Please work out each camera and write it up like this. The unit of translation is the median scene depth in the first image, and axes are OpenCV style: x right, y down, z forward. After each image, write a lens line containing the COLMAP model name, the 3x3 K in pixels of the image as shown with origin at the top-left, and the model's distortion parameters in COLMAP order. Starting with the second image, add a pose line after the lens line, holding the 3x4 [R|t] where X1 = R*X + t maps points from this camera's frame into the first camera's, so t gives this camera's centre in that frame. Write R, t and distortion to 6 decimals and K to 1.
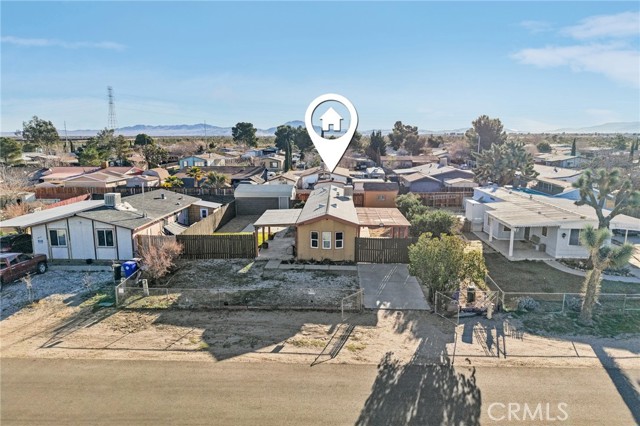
lens RADIAL K [[449.4, 0, 320.0], [0, 449.4, 213.0], [0, 0, 1]] dist [0.054964, -0.066159]
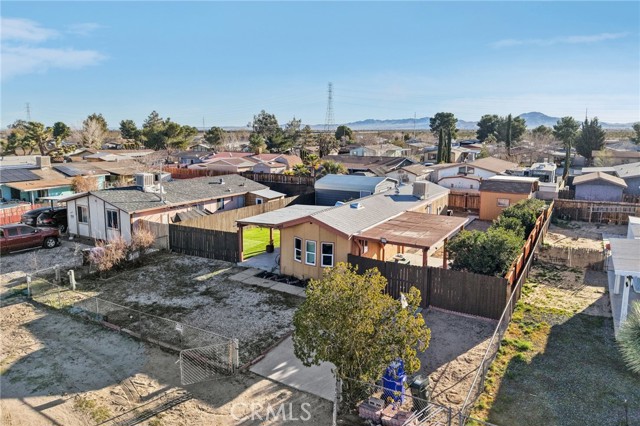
lens RADIAL K [[449.4, 0, 320.0], [0, 449.4, 213.0], [0, 0, 1]] dist [0.054964, -0.066159]
pose [[0.875754, 0.091764, -0.473956, 0.353079], [-0.086377, 0.995710, 0.033179, -0.026863], [0.474967, 0.011882, 0.879923, 0.375315]]
